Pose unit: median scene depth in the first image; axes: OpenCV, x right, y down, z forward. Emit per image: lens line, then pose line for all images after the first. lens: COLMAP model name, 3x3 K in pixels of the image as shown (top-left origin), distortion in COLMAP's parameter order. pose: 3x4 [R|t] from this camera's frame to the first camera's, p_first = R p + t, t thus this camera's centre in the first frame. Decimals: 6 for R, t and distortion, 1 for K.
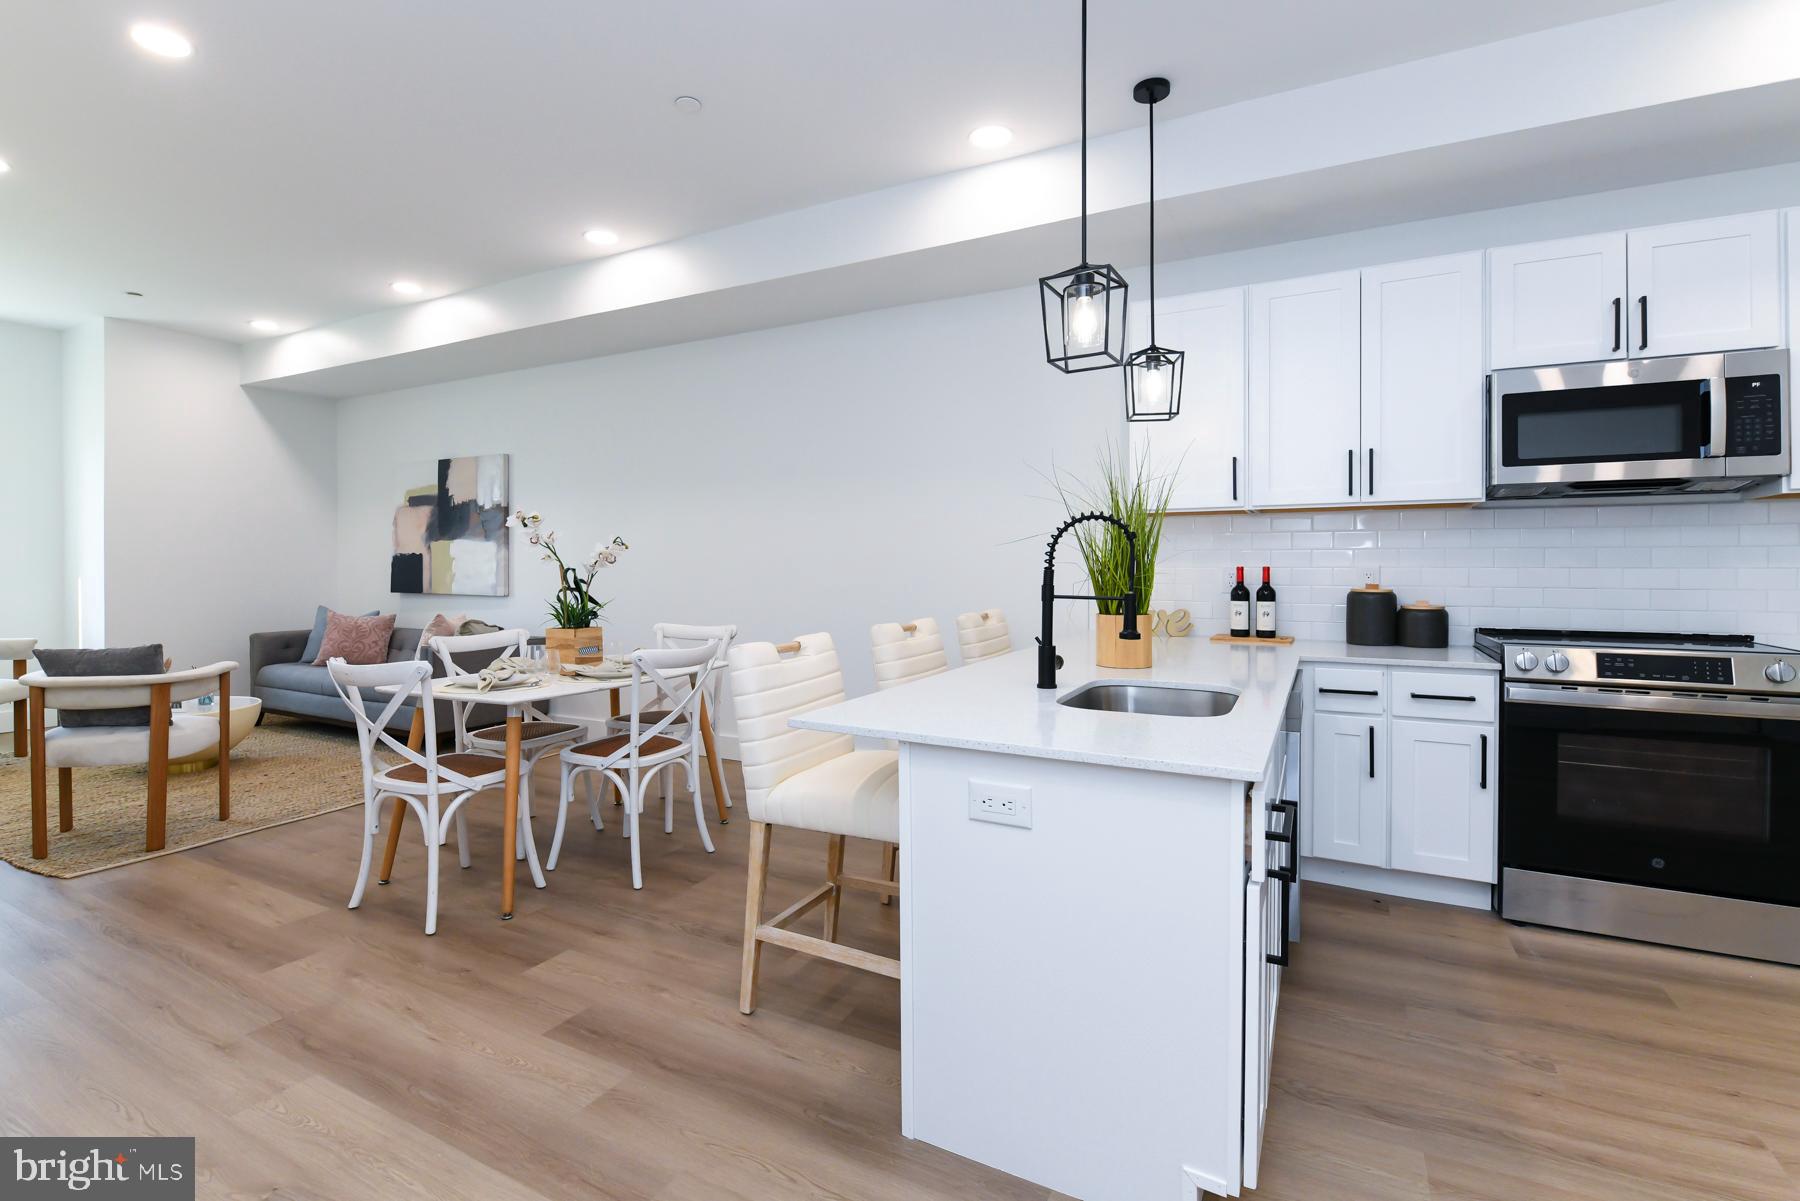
lens RADIAL K [[811.8, 0, 877.3], [0, 811.8, 570.8], [0, 0, 1]] dist [0.000268, -0.007196]
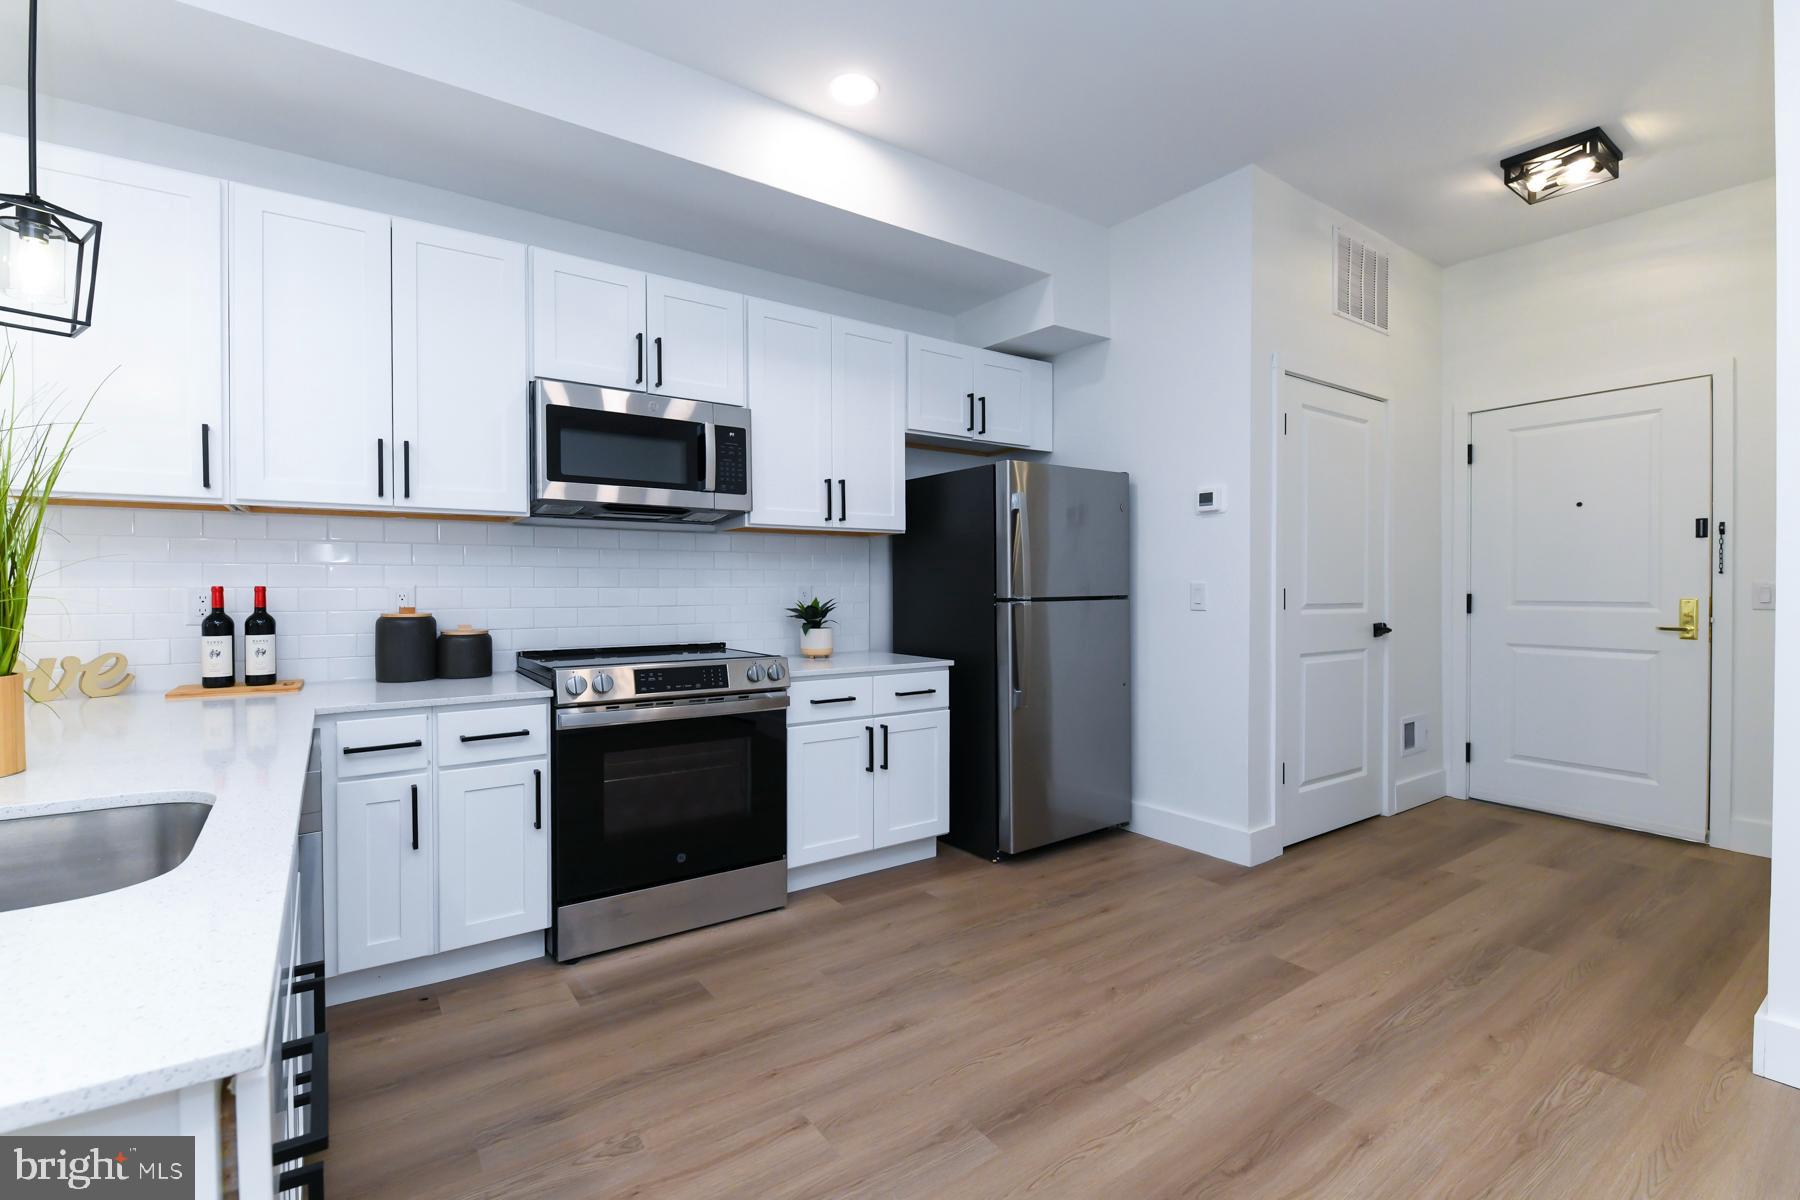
lens RADIAL K [[794.3, 0, 894.7], [0, 794.3, 594.5], [0, 0, 1]] dist [0.001996, -0.008304]
pose [[0.433314, -0.008770, 0.901200, 0.111392], [0.006119, 0.999958, 0.006788, 0.001050], [-0.901222, 0.002573, 0.433350, 0.234109]]
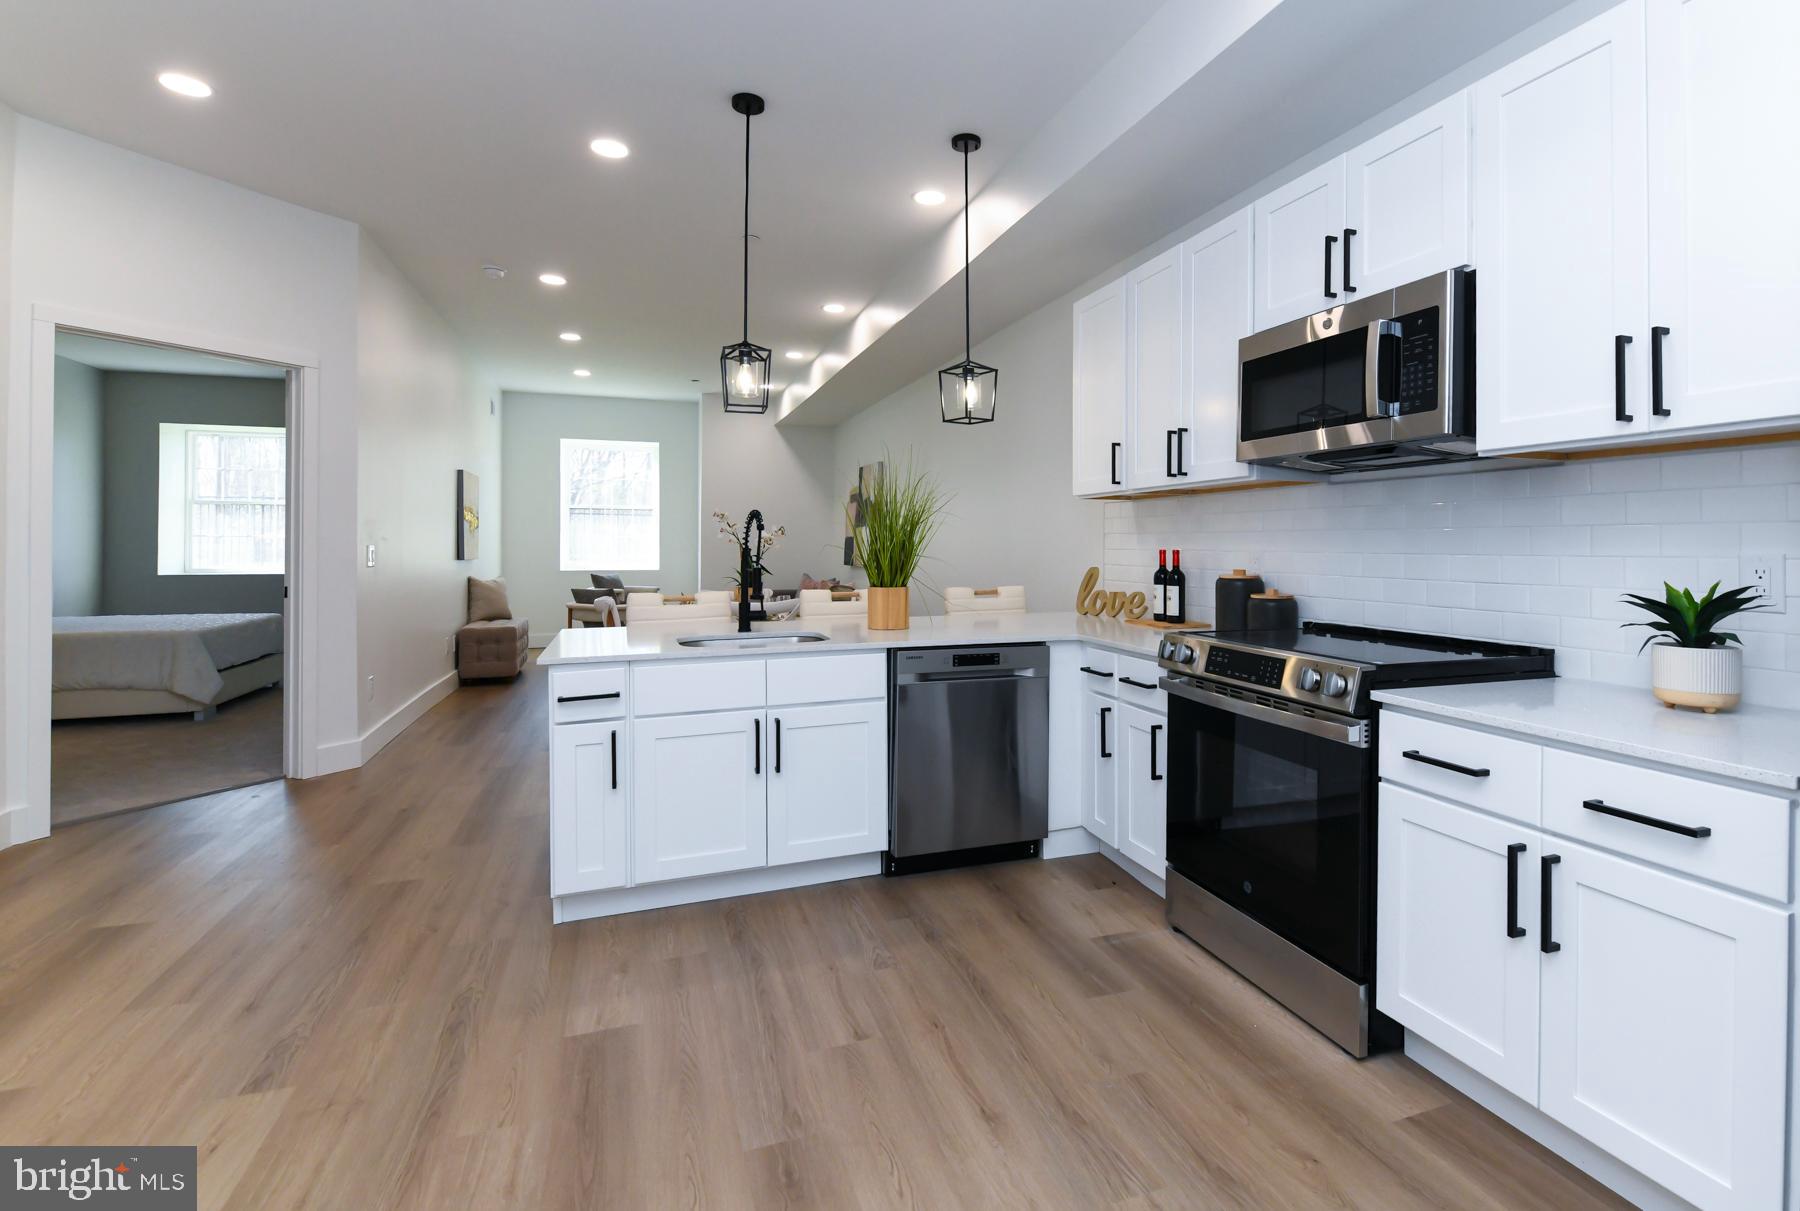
lens RADIAL K [[809.2, 0, 902.1], [0, 809.2, 544.1], [0, 0, 1]] dist [0.000732, -0.000023]
pose [[0.760259, 0.002682, -0.649615, 1.076155], [-0.007932, 0.999955, -0.005154, -0.005642], [0.649572, 0.009071, 0.760246, 0.062644]]
